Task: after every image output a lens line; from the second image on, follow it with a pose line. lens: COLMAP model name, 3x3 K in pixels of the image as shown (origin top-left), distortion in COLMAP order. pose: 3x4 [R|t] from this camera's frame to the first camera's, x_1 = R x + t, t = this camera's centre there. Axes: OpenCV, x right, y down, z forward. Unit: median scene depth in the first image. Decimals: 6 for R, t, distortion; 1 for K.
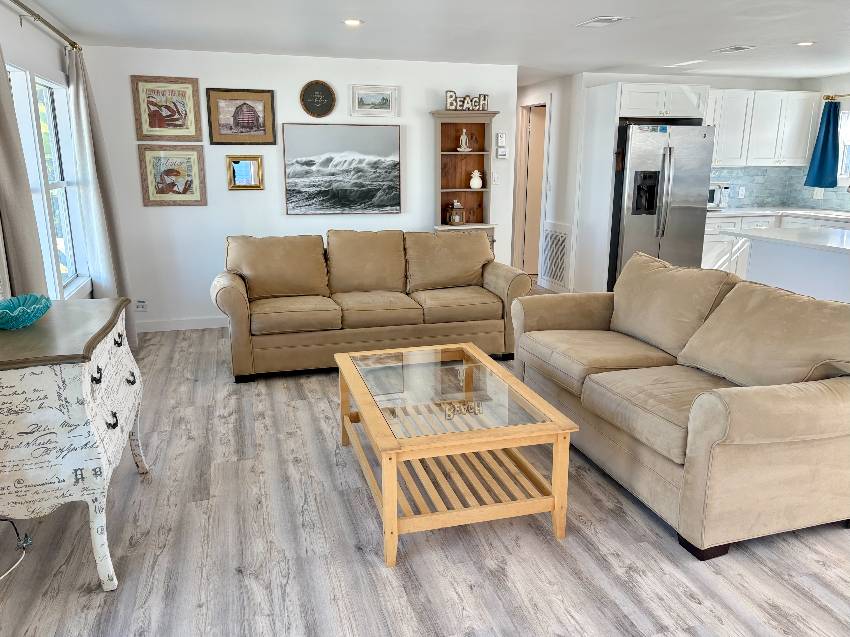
lens RADIAL K [[658.0, 0, 425.0], [0, 658.0, 318.5], [0, 0, 1]] dist [-0.001084, -0.002018]
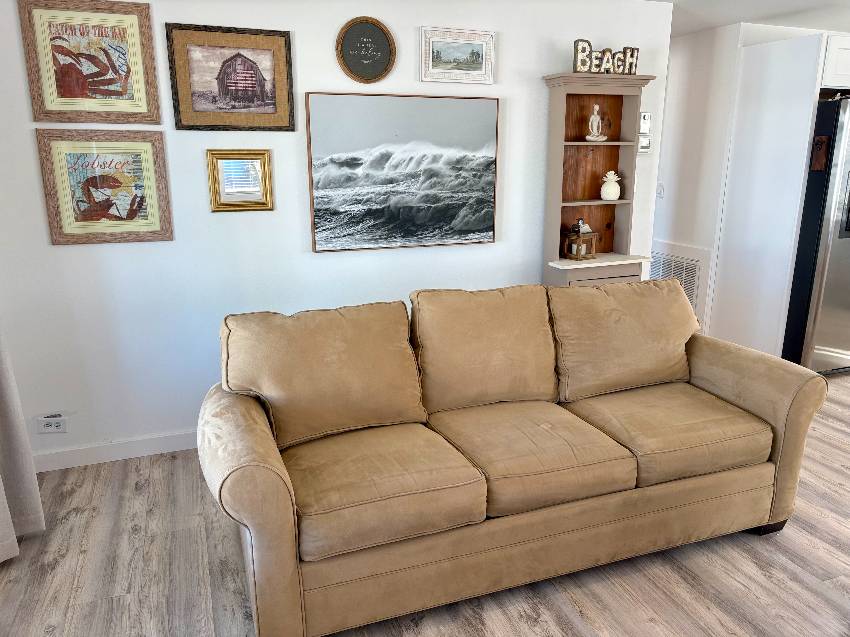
lens RADIAL K [[639.0, 0, 427.9], [0, 639.0, 315.6], [0, 0, 1]] dist [0.009699, -0.002055]
pose [[0.996248, -0.026460, 0.082397, -0.159865], [0.025569, 0.999603, 0.011850, -0.106729], [-0.082678, -0.009699, 0.996529, 0.433709]]
